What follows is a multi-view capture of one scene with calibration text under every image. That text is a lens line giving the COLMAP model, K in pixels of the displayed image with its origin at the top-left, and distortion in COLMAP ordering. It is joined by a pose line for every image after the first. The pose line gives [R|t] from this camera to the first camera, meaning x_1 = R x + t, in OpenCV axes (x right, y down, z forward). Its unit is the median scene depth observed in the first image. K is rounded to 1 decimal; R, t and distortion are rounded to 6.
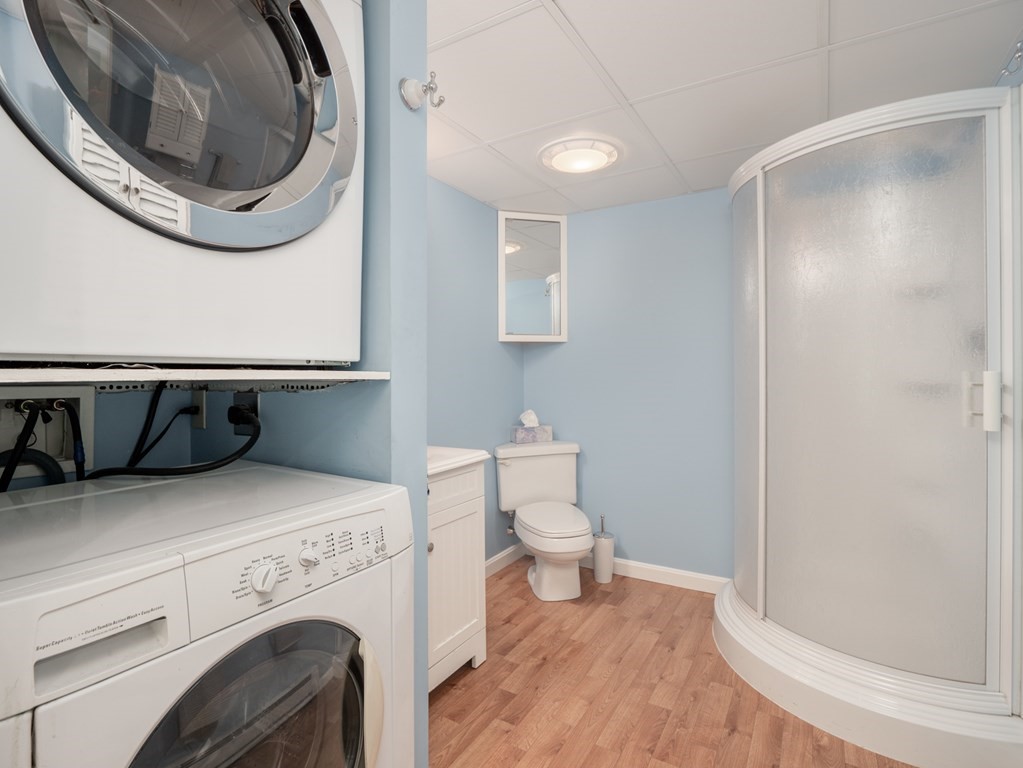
lens RADIAL K [[515.2, 0, 516.4], [0, 515.2, 380.3], [0, 0, 1]] dist [0.016551, -0.014311]
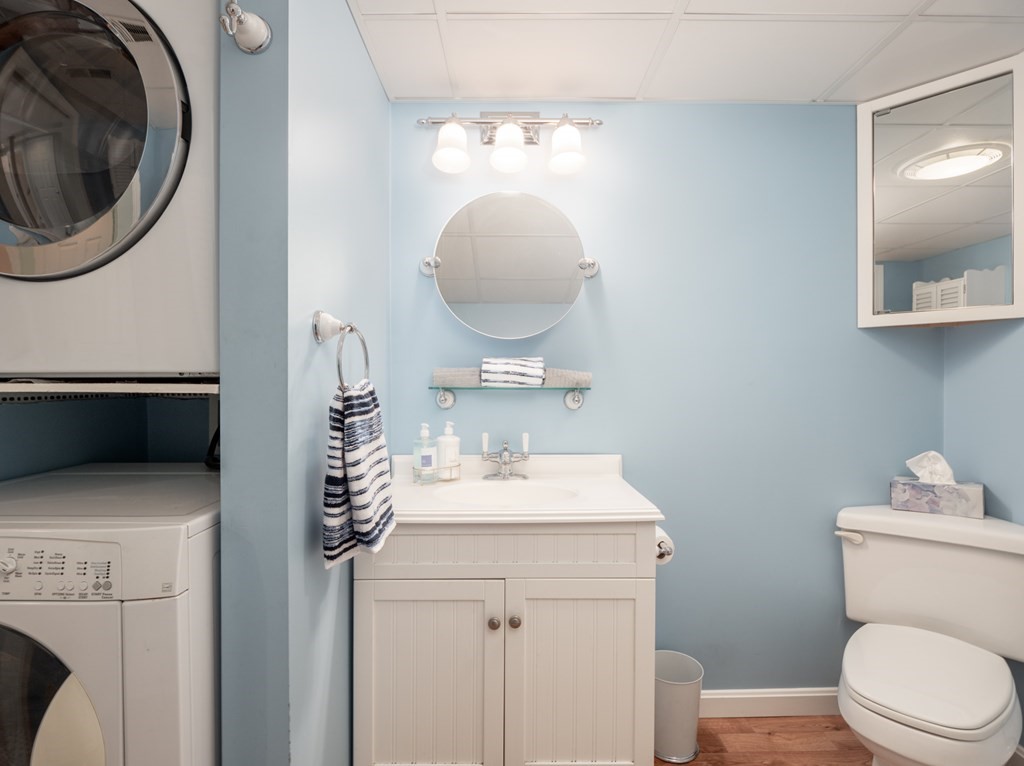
lens RADIAL K [[515.7, 0, 516.9], [0, 515.7, 379.3], [0, 0, 1]] dist [0.016551, -0.014311]
pose [[0.510460, 0.001554, -0.859900, 0.860844], [-0.010551, 0.999934, -0.004456, -0.031160], [0.859837, 0.011347, 0.510443, 1.155654]]
